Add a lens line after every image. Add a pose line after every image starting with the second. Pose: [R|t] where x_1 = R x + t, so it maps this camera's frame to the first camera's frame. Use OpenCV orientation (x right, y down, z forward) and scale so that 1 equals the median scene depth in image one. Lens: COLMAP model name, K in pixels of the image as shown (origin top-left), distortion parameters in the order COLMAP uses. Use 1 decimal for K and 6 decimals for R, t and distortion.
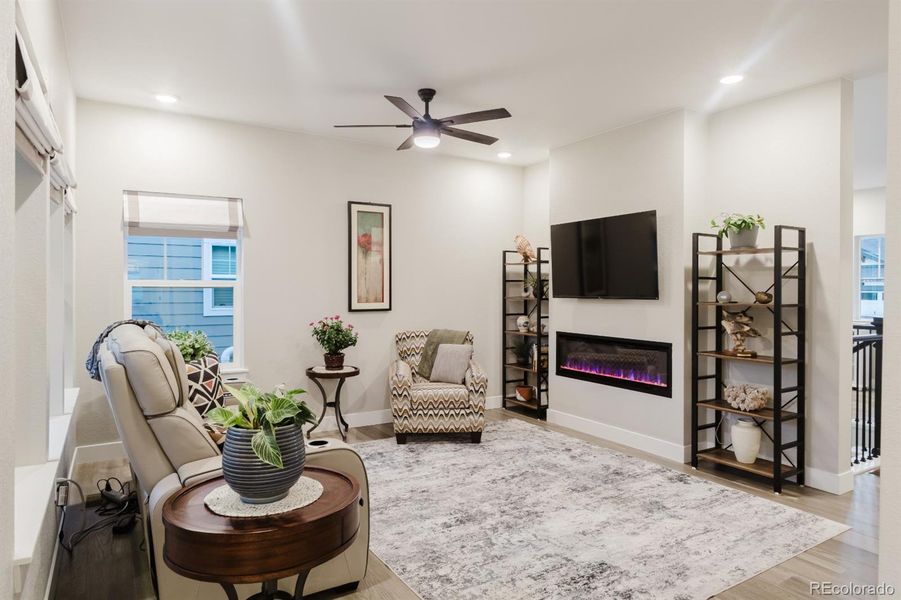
lens RADIAL K [[551.1, 0, 448.5], [0, 551.1, 290.3], [0, 0, 1]] dist [0.017170, 0.002064]
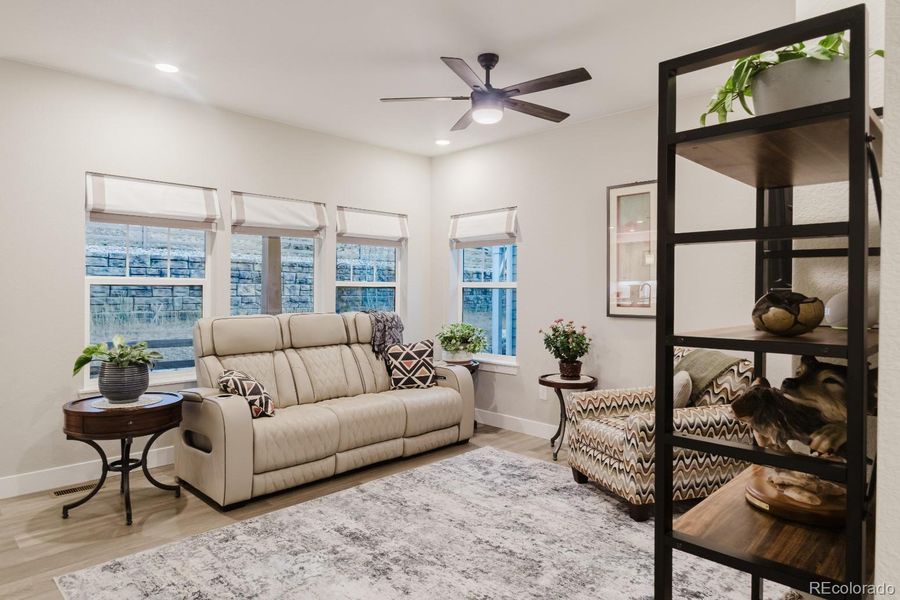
lens RADIAL K [[550.5, 0, 453.6], [0, 550.5, 295.0], [0, 0, 1]] dist [0.017170, 0.002064]
pose [[0.244766, 0.010499, -0.969525, 0.761024], [-0.010595, 0.999911, 0.008153, 0.000810], [0.969524, 0.008277, 0.244855, 0.731829]]
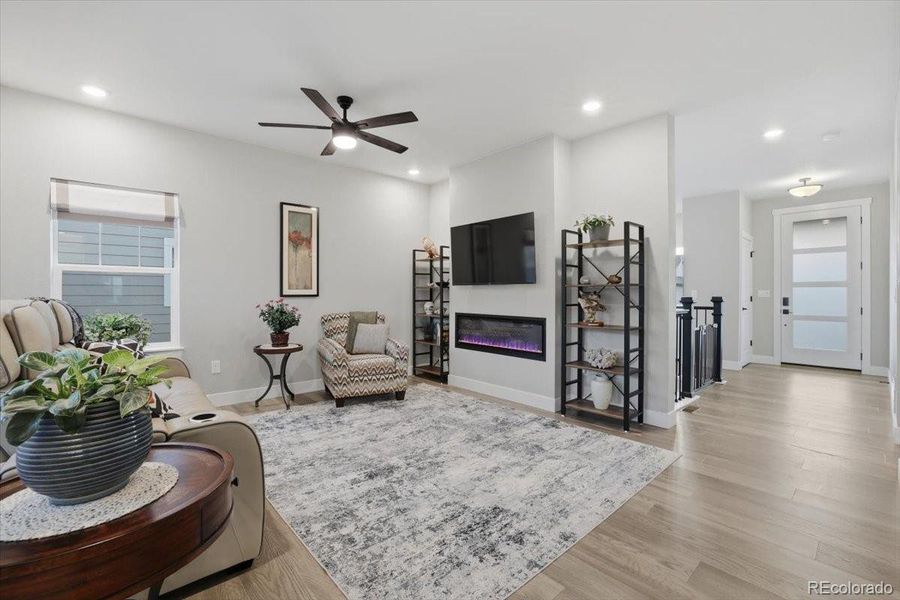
lens RADIAL K [[386.1, 0, 448.0], [0, 386.1, 304.2], [0, 0, 1]] dist [-0.043030, 0.000902]
pose [[0.984825, -0.003040, 0.173523, 0.035305], [-0.000950, 0.999737, 0.022901, 0.045691], [-0.173547, -0.022719, 0.984563, 0.182173]]
